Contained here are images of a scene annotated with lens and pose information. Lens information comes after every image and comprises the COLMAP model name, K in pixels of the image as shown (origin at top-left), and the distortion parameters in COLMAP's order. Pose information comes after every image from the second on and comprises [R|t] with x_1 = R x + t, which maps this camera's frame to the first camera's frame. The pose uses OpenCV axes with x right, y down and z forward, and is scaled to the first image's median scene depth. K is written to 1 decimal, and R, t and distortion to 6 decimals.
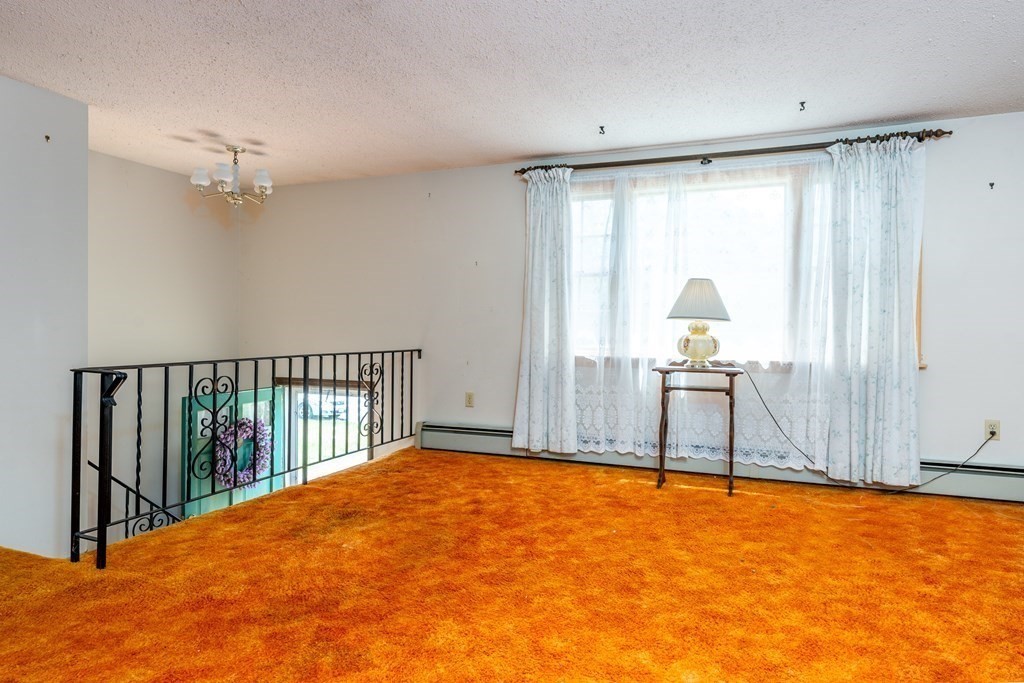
lens RADIAL K [[623.6, 0, 511.2], [0, 623.6, 336.6], [0, 0, 1]] dist [0.001751, -0.003153]
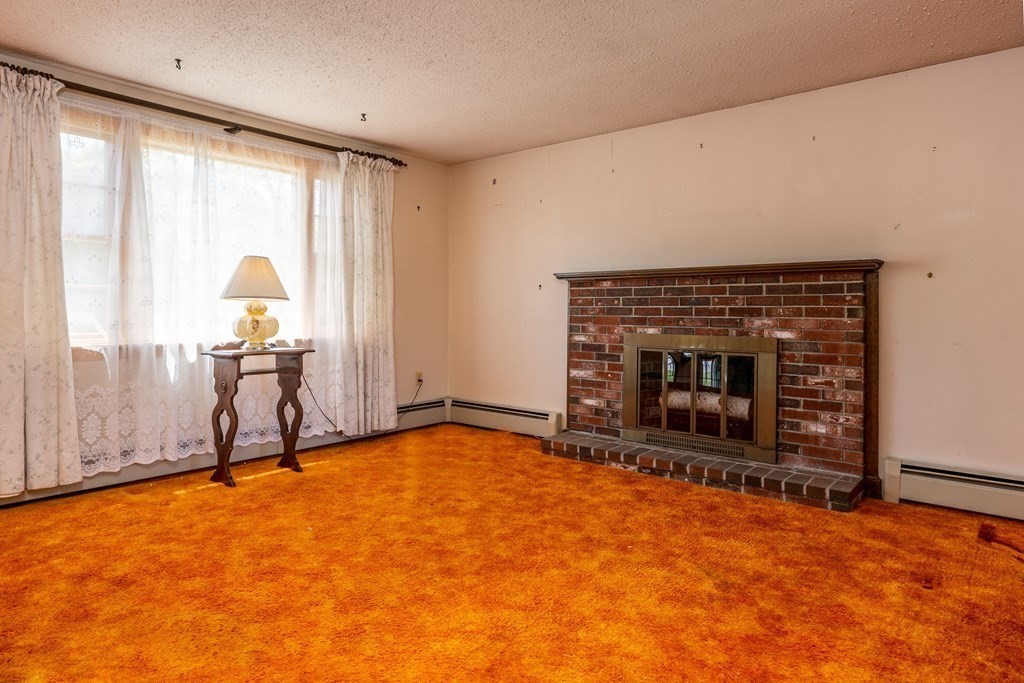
lens RADIAL K [[623.6, 0, 499.7], [0, 623.6, 317.1], [0, 0, 1]] dist [0.001751, -0.003153]
pose [[0.305645, -0.017128, 0.951992, -0.512364], [0.012526, 0.999824, 0.013967, -0.009086], [-0.952063, 0.007655, 0.305805, 0.365822]]
